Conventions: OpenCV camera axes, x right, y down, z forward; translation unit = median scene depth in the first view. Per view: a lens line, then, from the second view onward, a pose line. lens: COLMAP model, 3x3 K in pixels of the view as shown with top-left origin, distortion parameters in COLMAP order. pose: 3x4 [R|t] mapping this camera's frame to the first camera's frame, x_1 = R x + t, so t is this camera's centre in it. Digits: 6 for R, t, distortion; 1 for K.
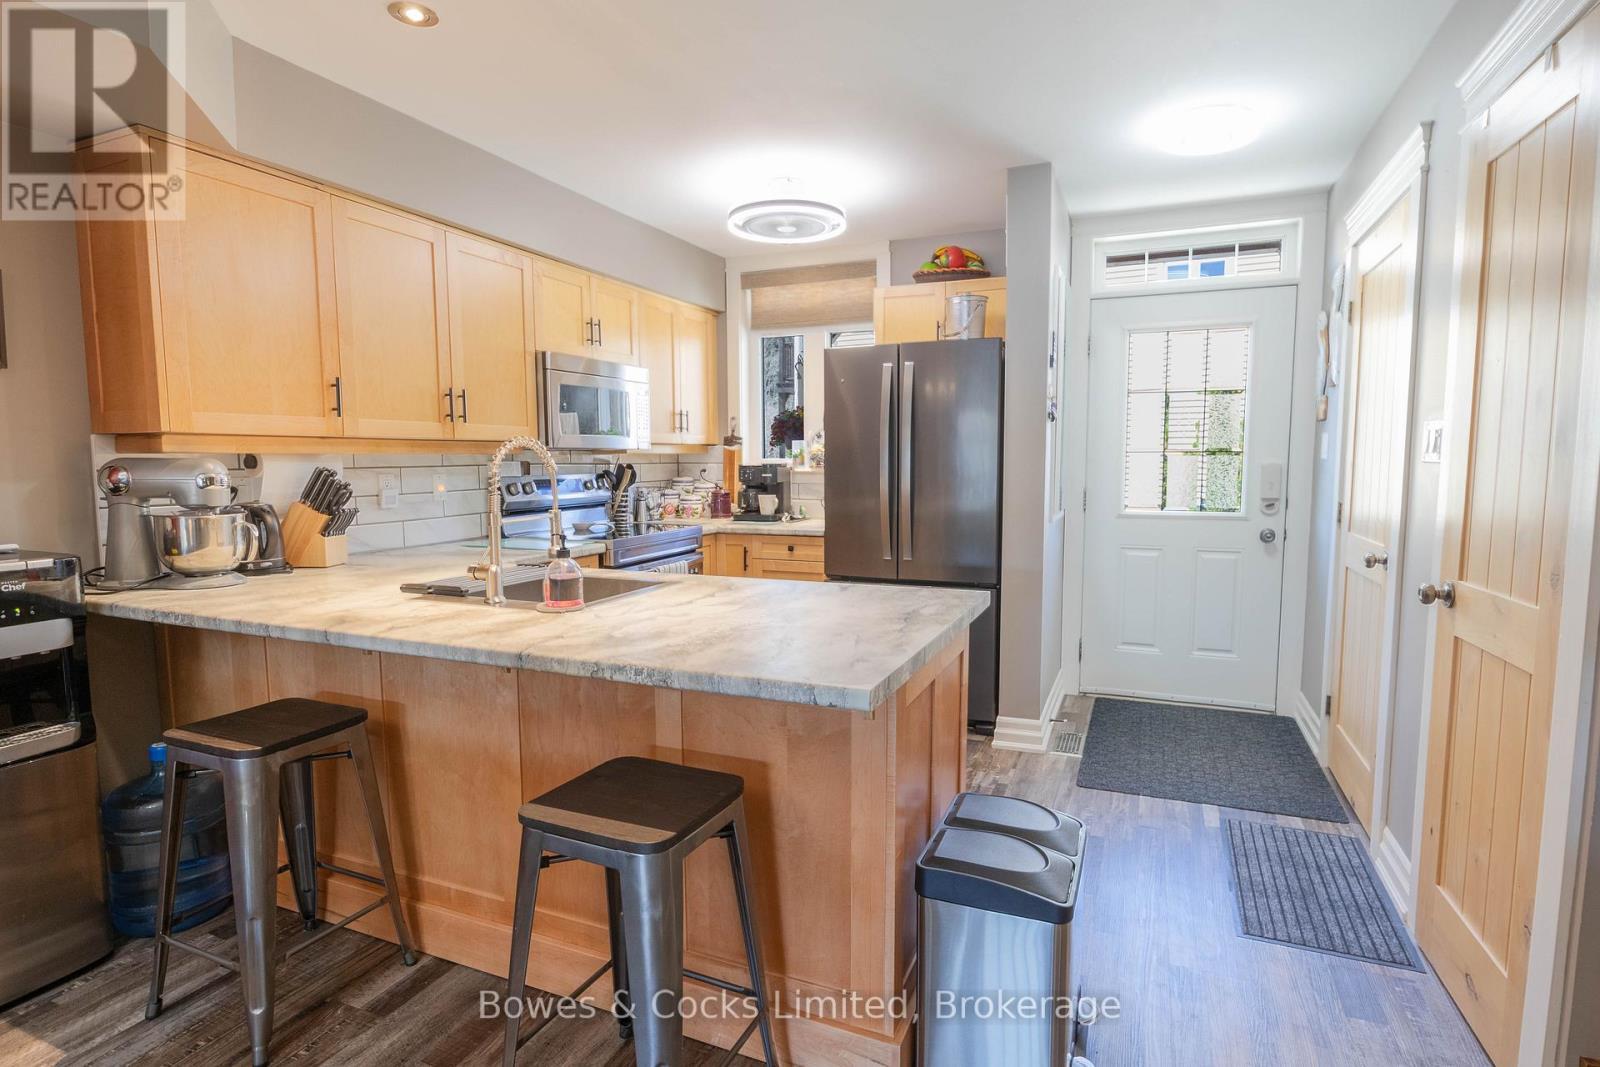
lens RADIAL K [[807.4, 0, 807.0], [0, 807.4, 531.5], [0, 0, 1]] dist [-0.002299, 0.000401]
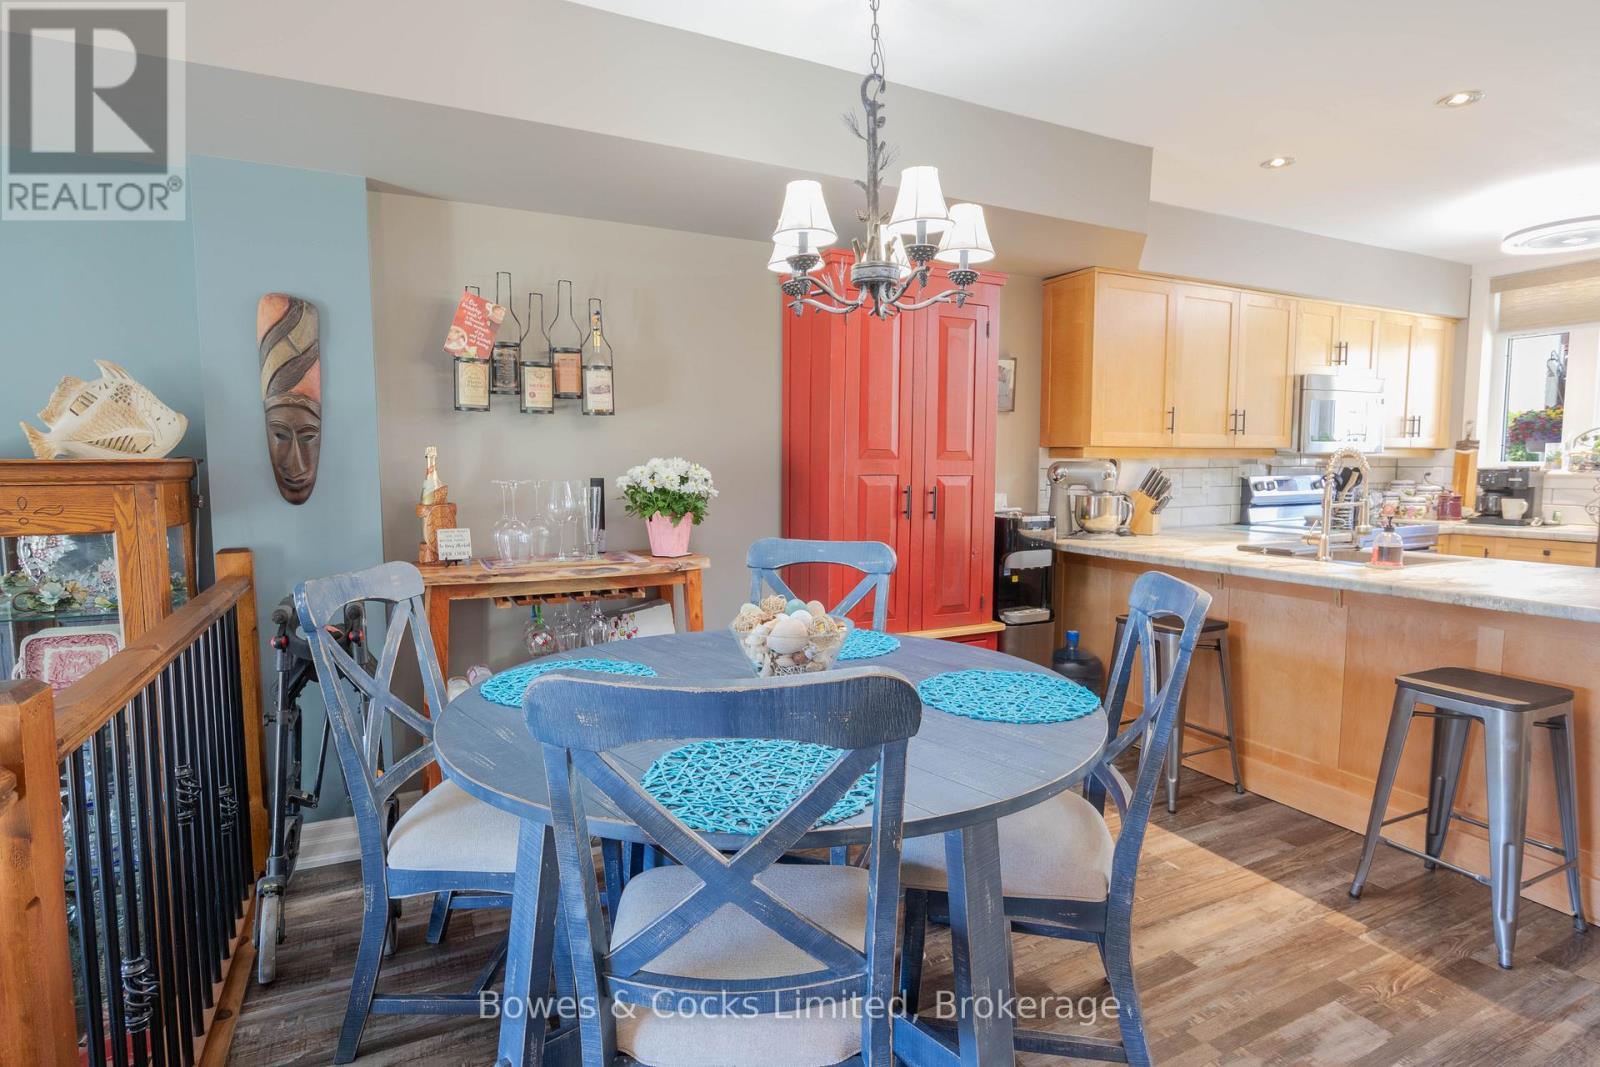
lens RADIAL K [[817.6, 0, 800.0], [0, 817.6, 533.5], [0, 0, 1]] dist [-0.004538, -0.002347]
pose [[0.765475, 0.058131, -0.640835, -0.094602], [-0.059604, 0.998035, 0.019337, 0.037137], [0.640699, 0.023394, 0.767435, -0.411403]]
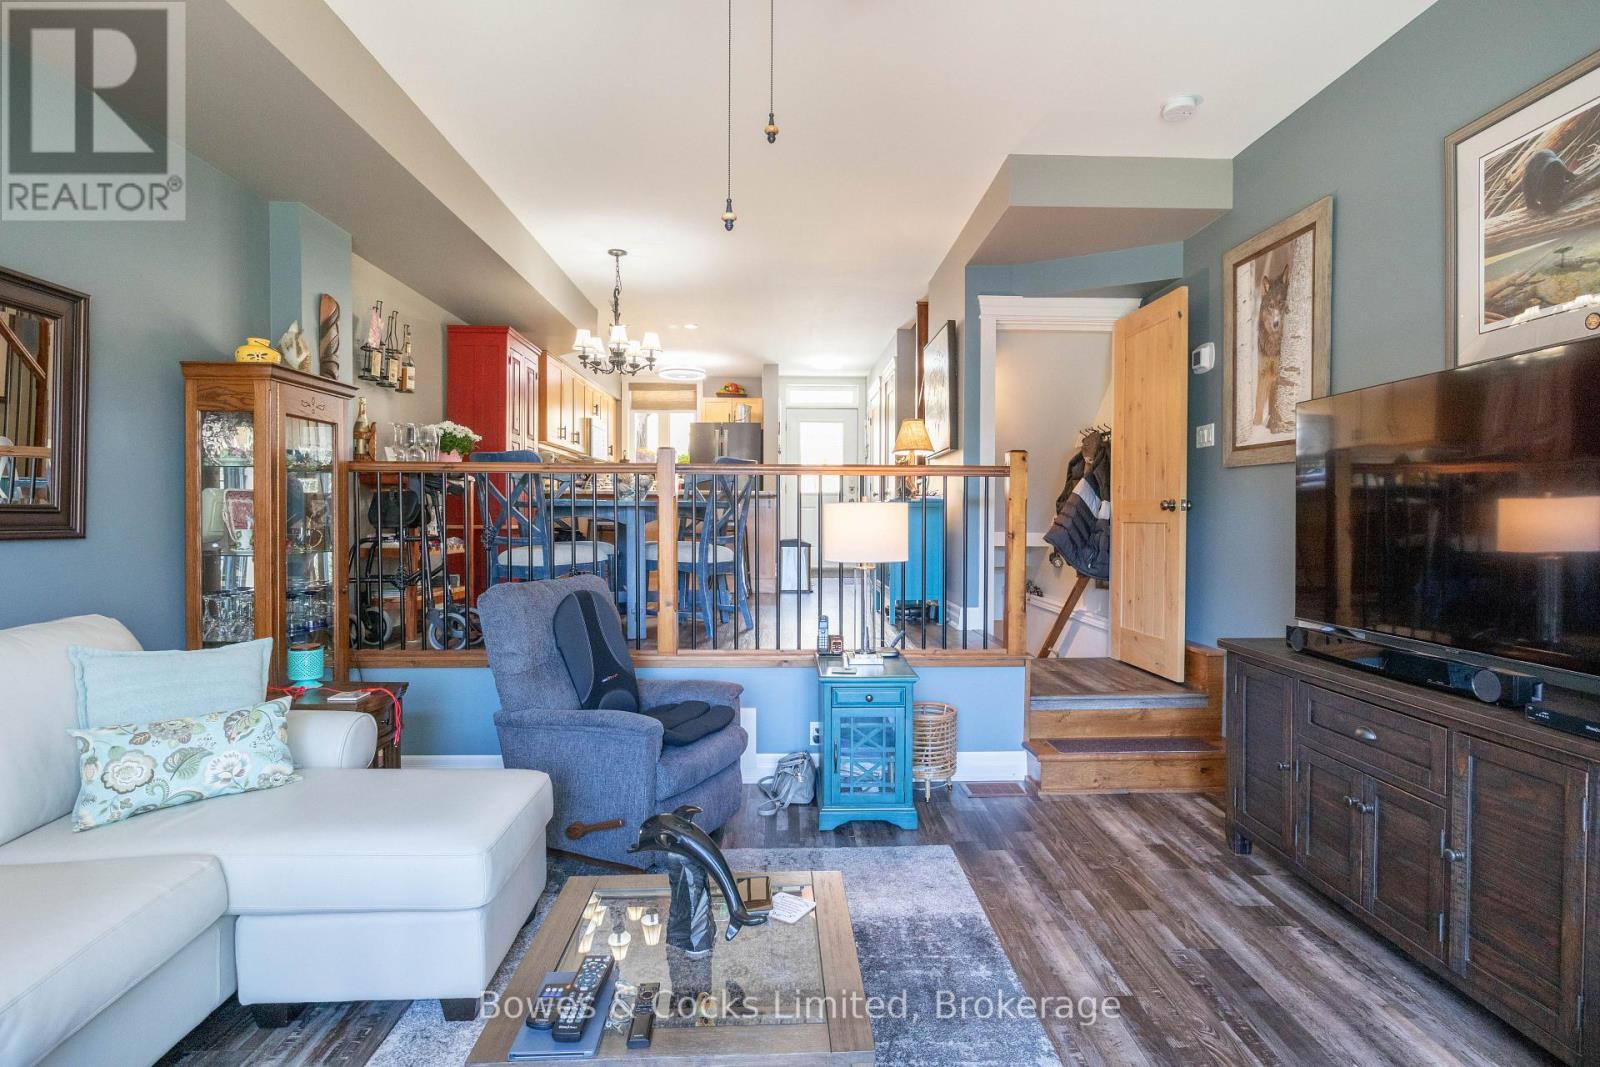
lens RADIAL K [[802.0, 0, 812.3], [0, 802.0, 532.3], [0, 0, 1]] dist [-0.005173, 0.000035]
pose [[0.903356, -0.001287, 0.428890, -0.713747], [0.032020, 0.997407, -0.064450, 0.285916], [-0.427695, 0.071954, 0.901055, -1.388456]]
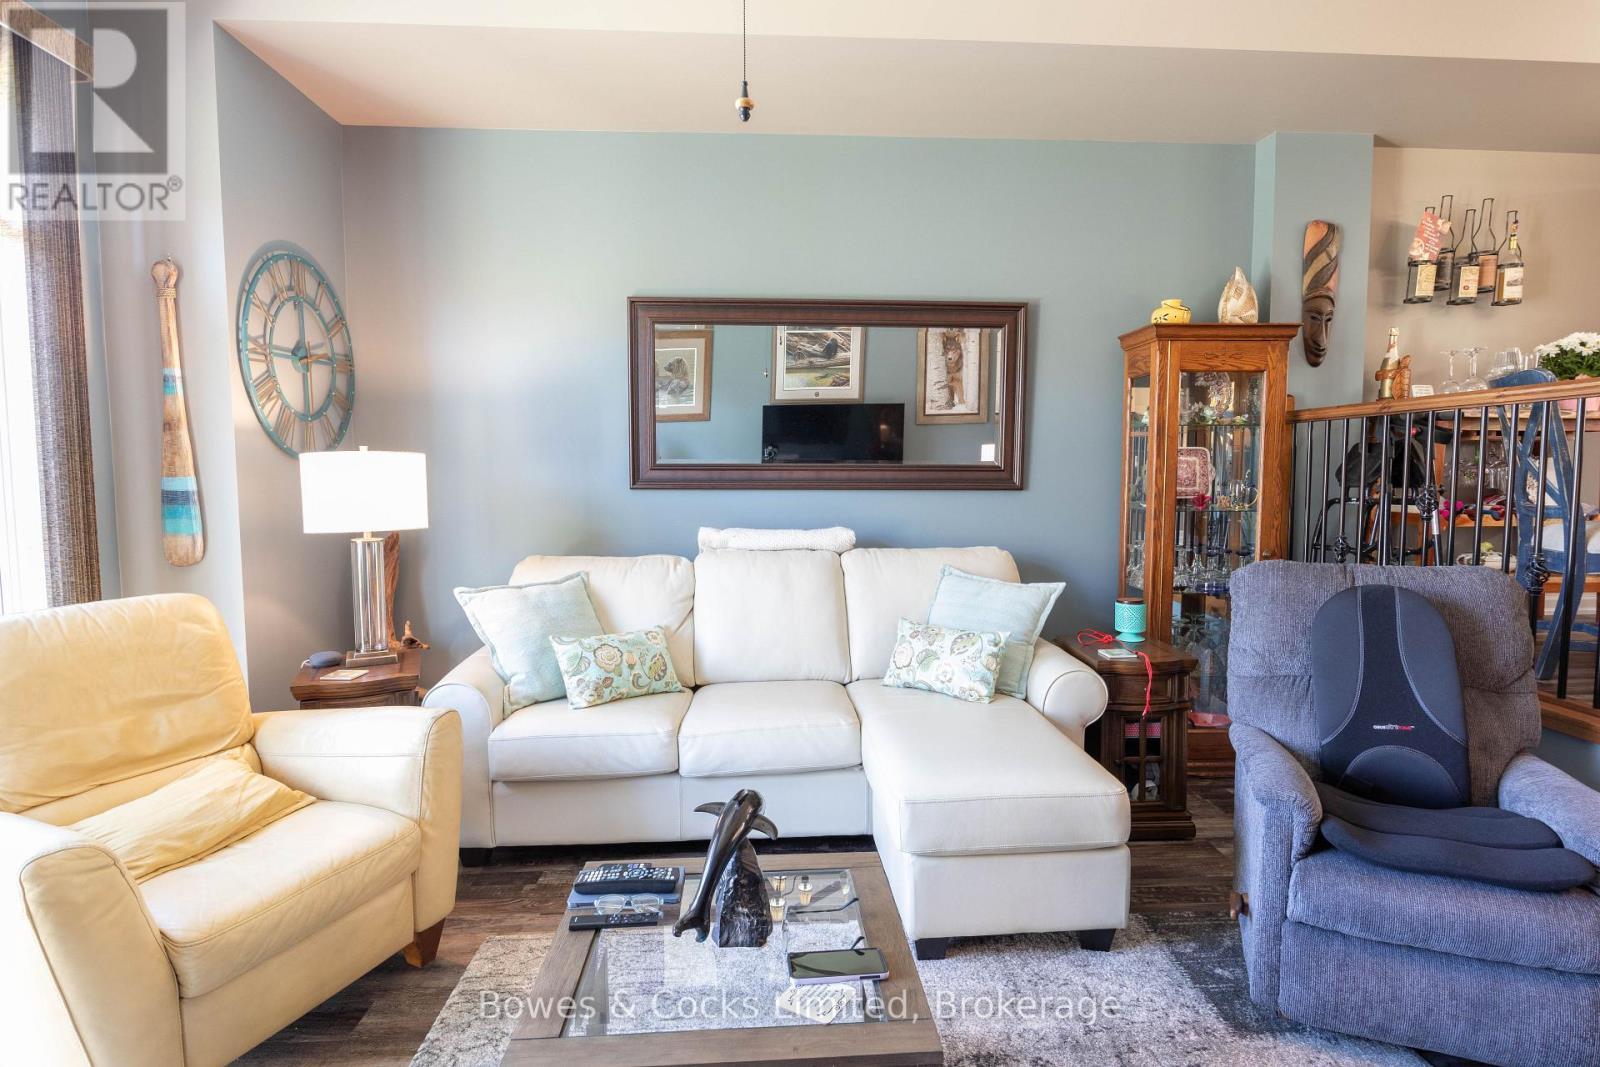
lens RADIAL K [[847.6, 0, 806.5], [0, 847.6, 525.5], [0, 0, 1]] dist [-0.001088, 0.000069]
pose [[0.453402, 0.066480, -0.888823, -0.207574], [-0.082607, 0.996057, 0.032362, 0.254521], [0.887470, 0.058750, 0.457106, -1.141652]]
